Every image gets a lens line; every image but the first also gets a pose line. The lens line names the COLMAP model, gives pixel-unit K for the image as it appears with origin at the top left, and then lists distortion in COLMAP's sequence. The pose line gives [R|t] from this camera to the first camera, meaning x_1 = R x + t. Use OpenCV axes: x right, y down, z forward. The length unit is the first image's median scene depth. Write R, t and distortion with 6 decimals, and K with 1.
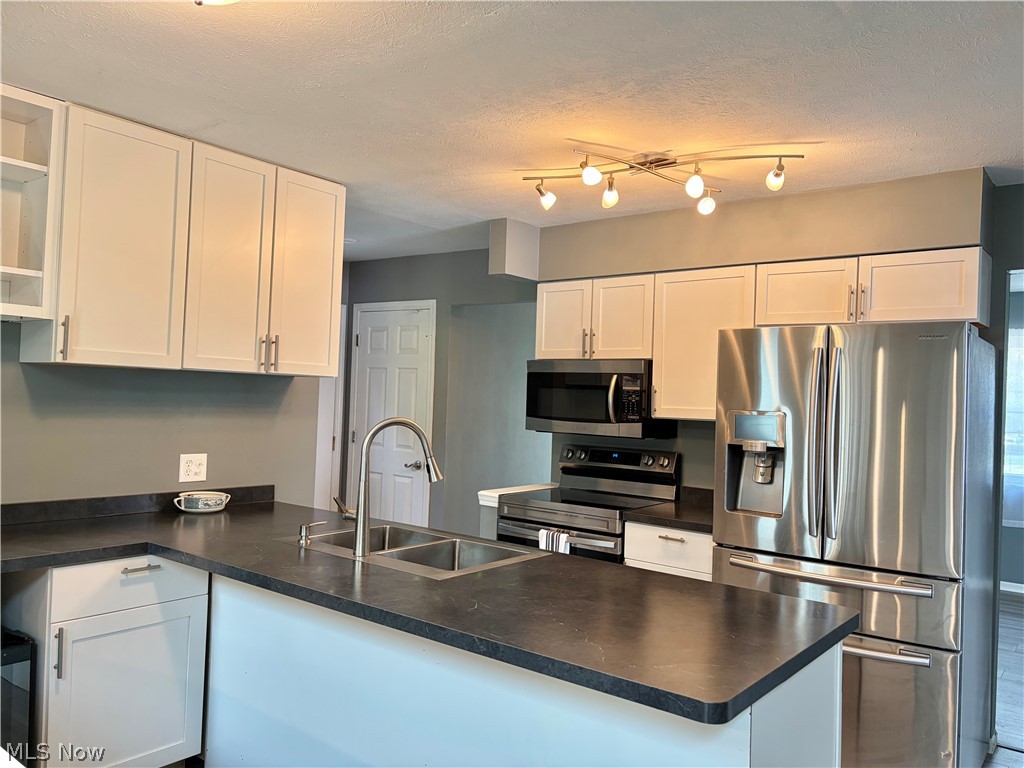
lens RADIAL K [[781.1, 0, 517.6], [0, 781.1, 383.6], [0, 0, 1]] dist [0.062506, -0.060857]
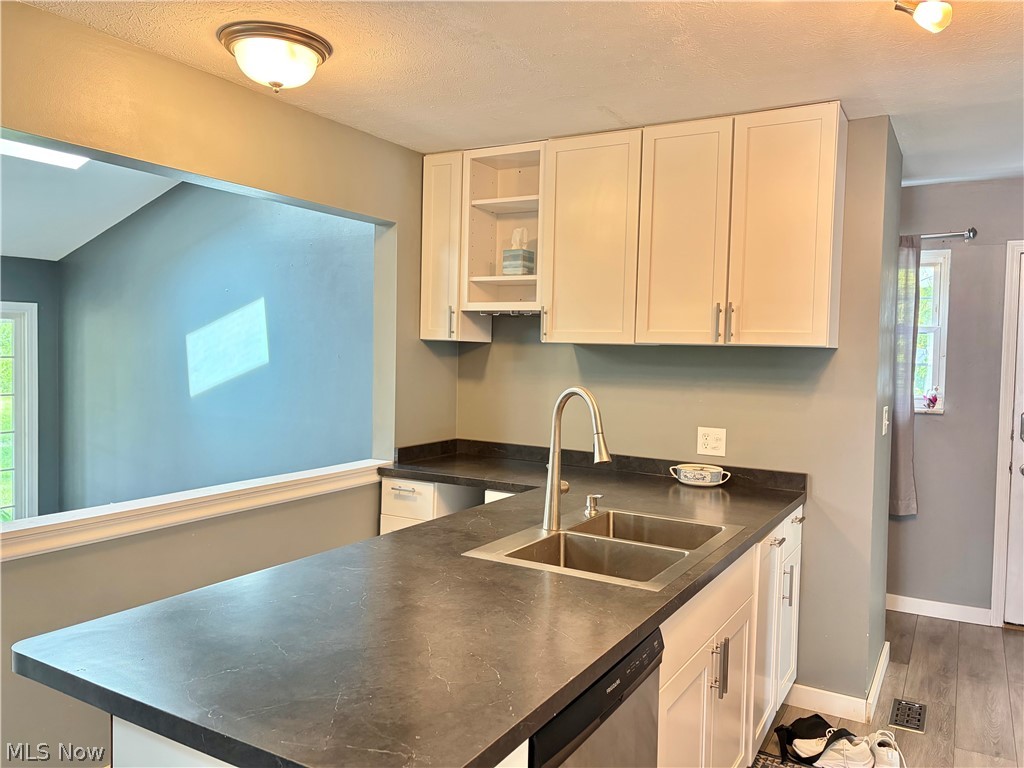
lens RADIAL K [[781.1, 0, 512.0], [0, 781.1, 382.3], [0, 0, 1]] dist [0.062506, -0.060857]
pose [[0.135323, 0.006601, -0.990780, 0.555541], [0.000051, 0.999978, 0.006669, 0.024352], [0.990802, -0.000953, 0.135320, 0.617454]]
